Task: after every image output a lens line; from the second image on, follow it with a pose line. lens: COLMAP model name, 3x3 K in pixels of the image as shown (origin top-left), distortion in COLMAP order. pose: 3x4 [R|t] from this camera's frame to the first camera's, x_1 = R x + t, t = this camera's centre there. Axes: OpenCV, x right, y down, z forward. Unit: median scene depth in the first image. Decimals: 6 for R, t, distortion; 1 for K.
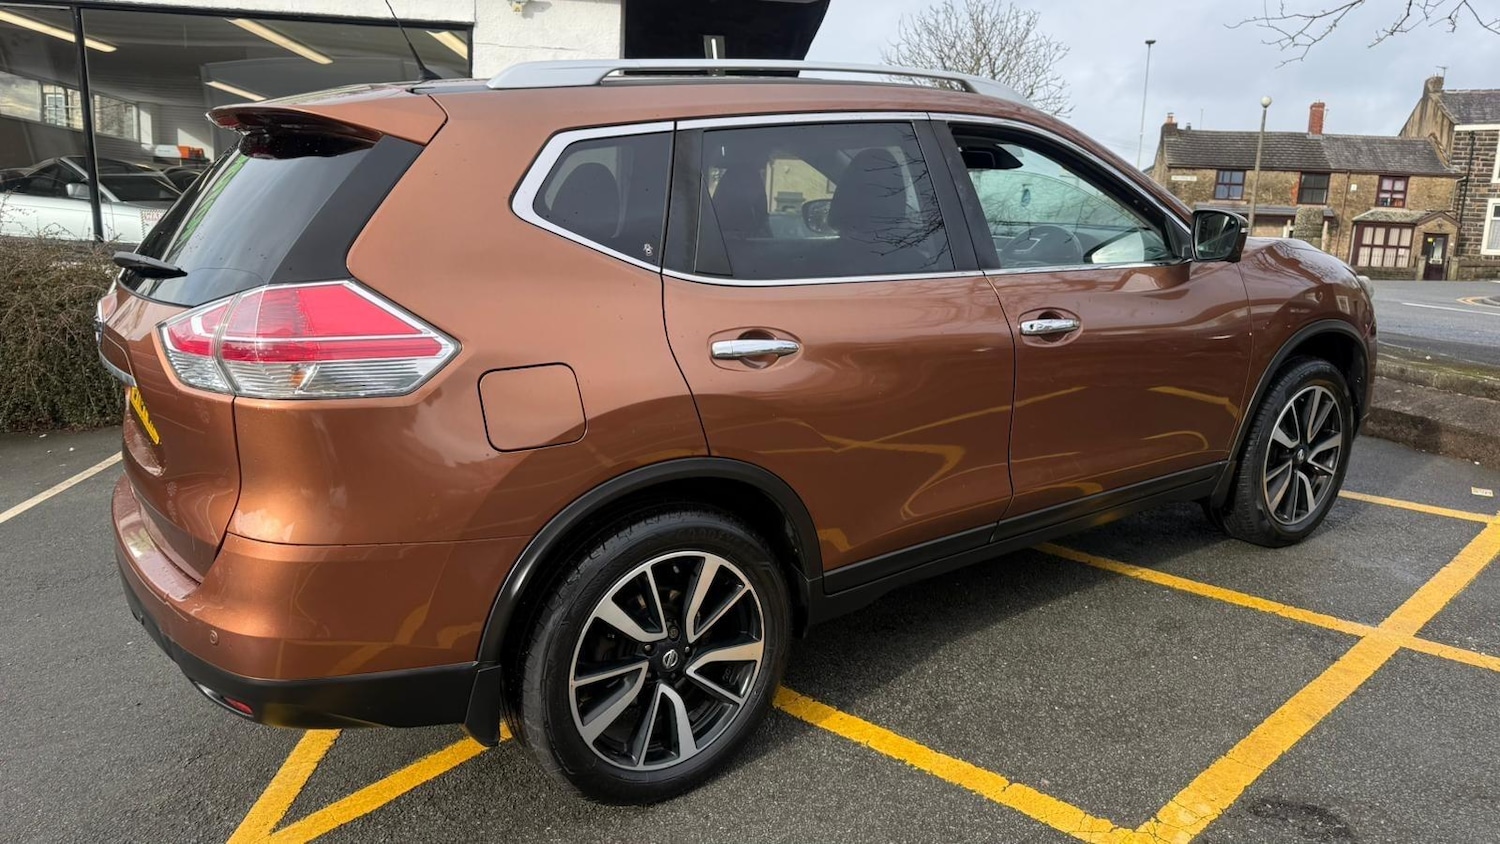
lens RADIAL K [[1056.4, 0, 743.5], [0, 1056.4, 424.2], [0, 0, 1]] dist [0.026192, -0.032868]
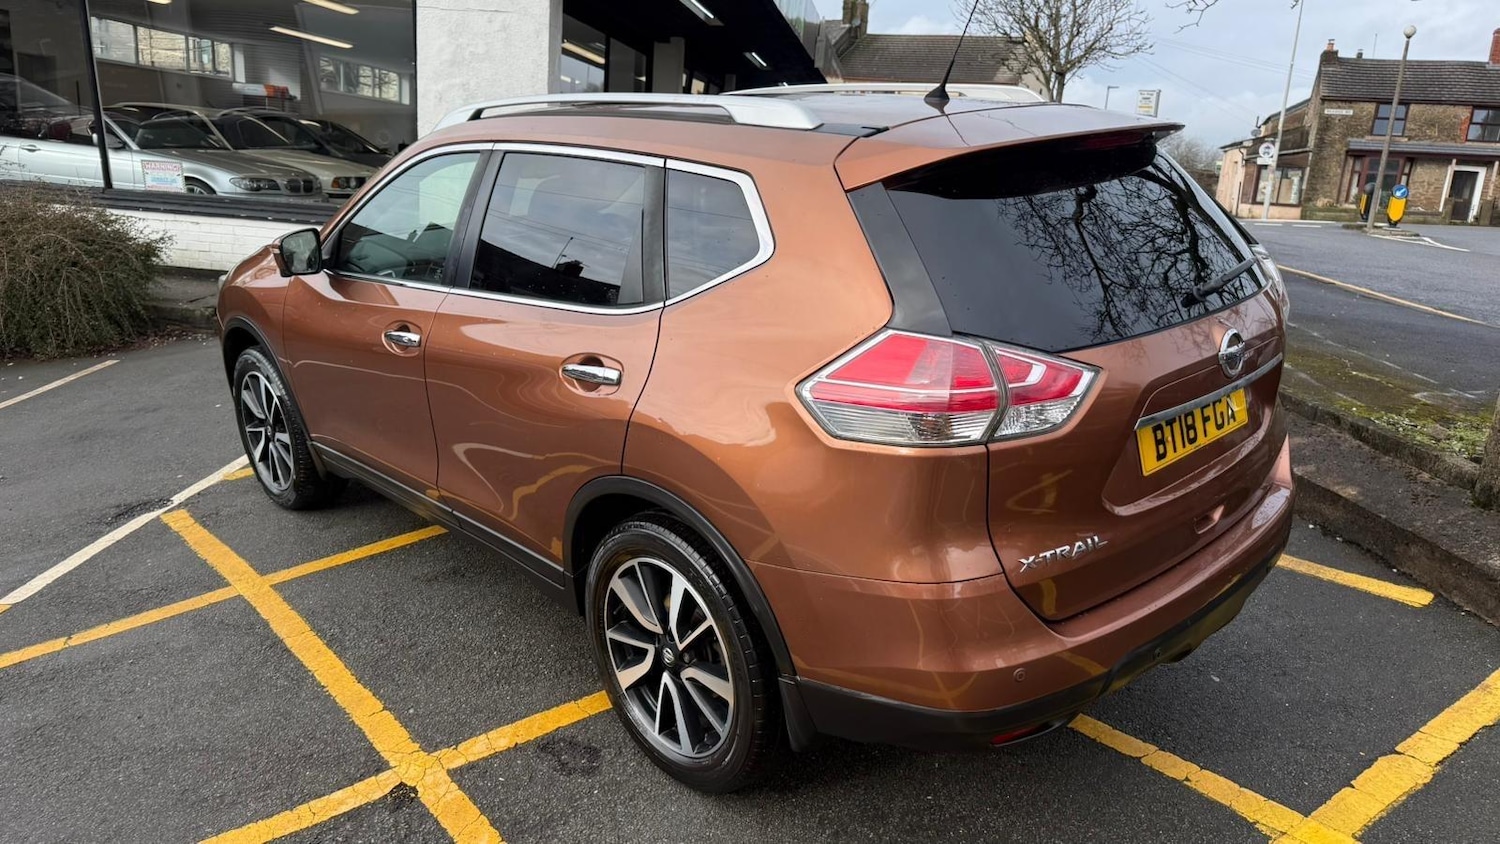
lens RADIAL K [[1056.4, 0, 753.9], [0, 1056.4, 429.6], [0, 0, 1]] dist [0.026192, -0.032868]
pose [[0.990249, 0.046458, -0.131335, 0.116008], [-0.036864, 0.996535, 0.074563, -0.013066], [0.134344, -0.068995, 0.988530, -0.018888]]
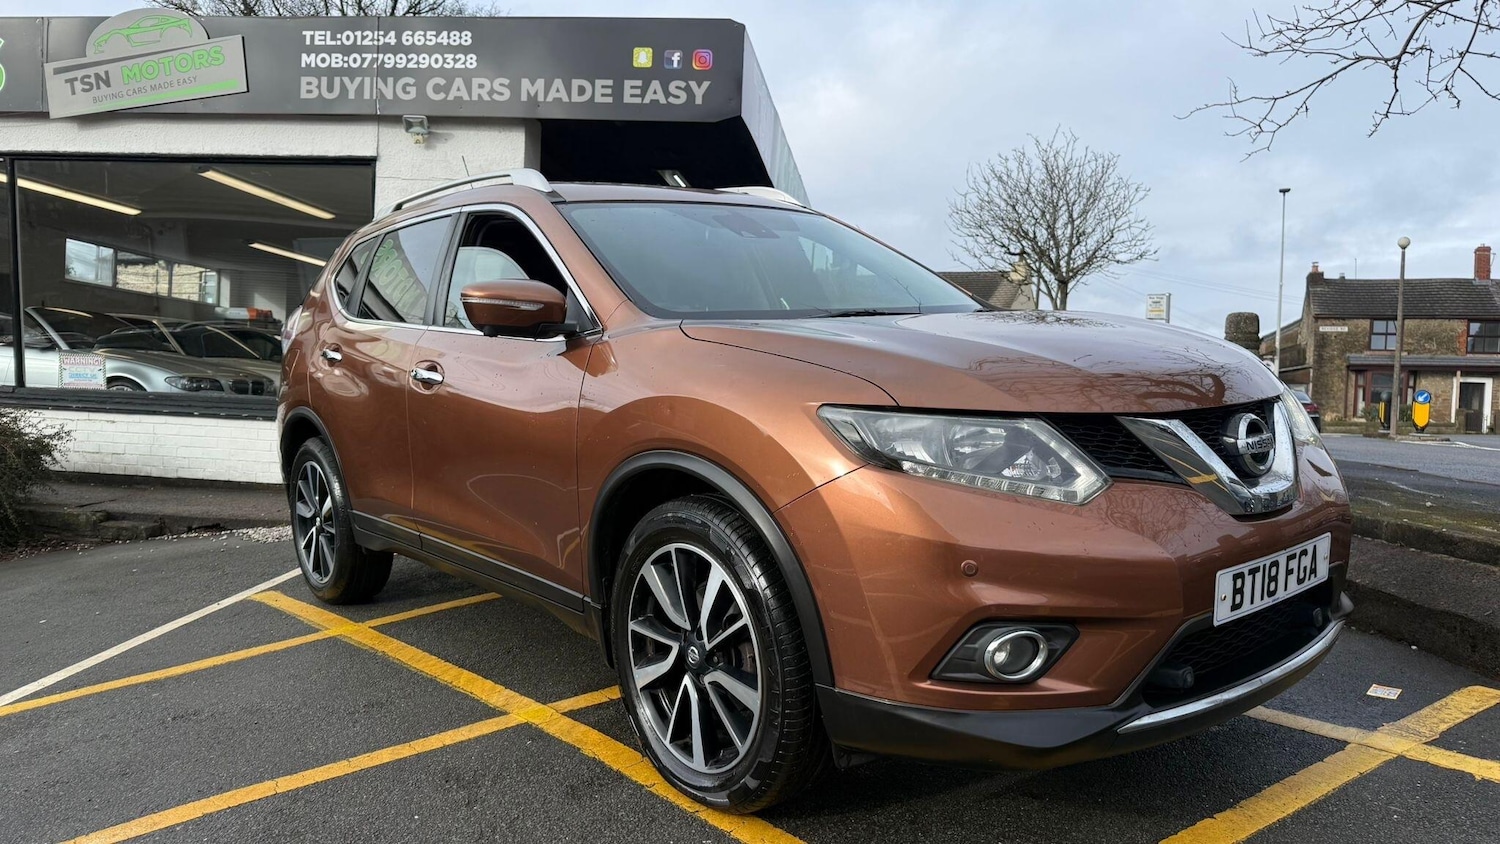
lens RADIAL K [[1056.4, 0, 747.3], [0, 1056.4, 424.4], [0, 0, 1]] dist [0.026192, -0.032868]
pose [[0.989591, -0.007065, -0.143734, 0.103410], [-0.014926, 0.988368, -0.151349, 0.001167], [0.143131, 0.151919, 0.977975, 0.068553]]
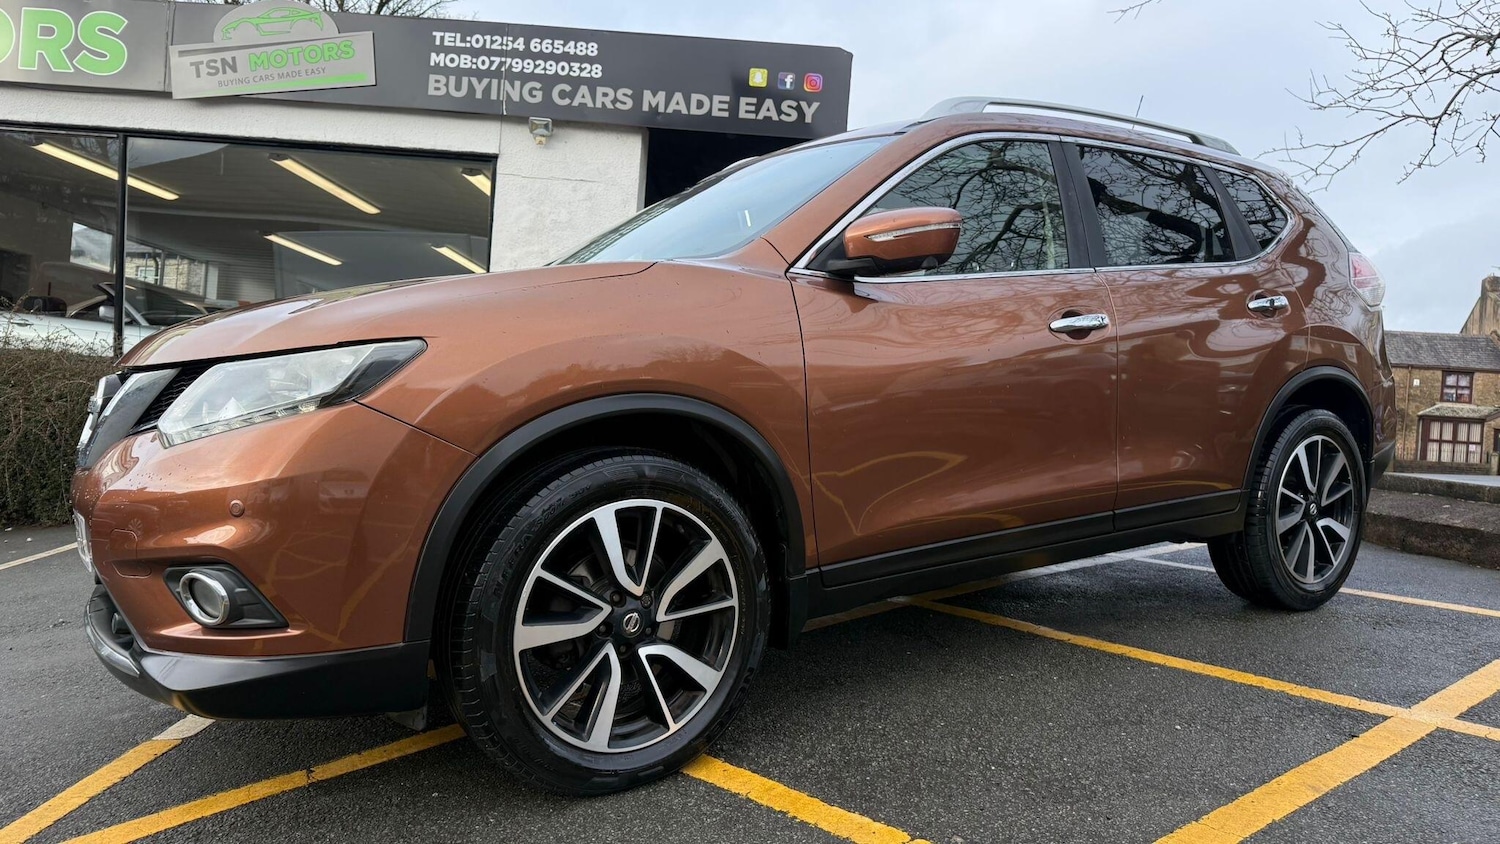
lens RADIAL K [[1056.4, 0, 751.8], [0, 1056.4, 425.0], [0, 0, 1]] dist [0.026192, -0.032868]
pose [[0.998469, 0.022459, -0.050546, 0.023384], [-0.031085, 0.983728, -0.176956, 0.025426], [0.045749, 0.178257, 0.982920, 0.024390]]
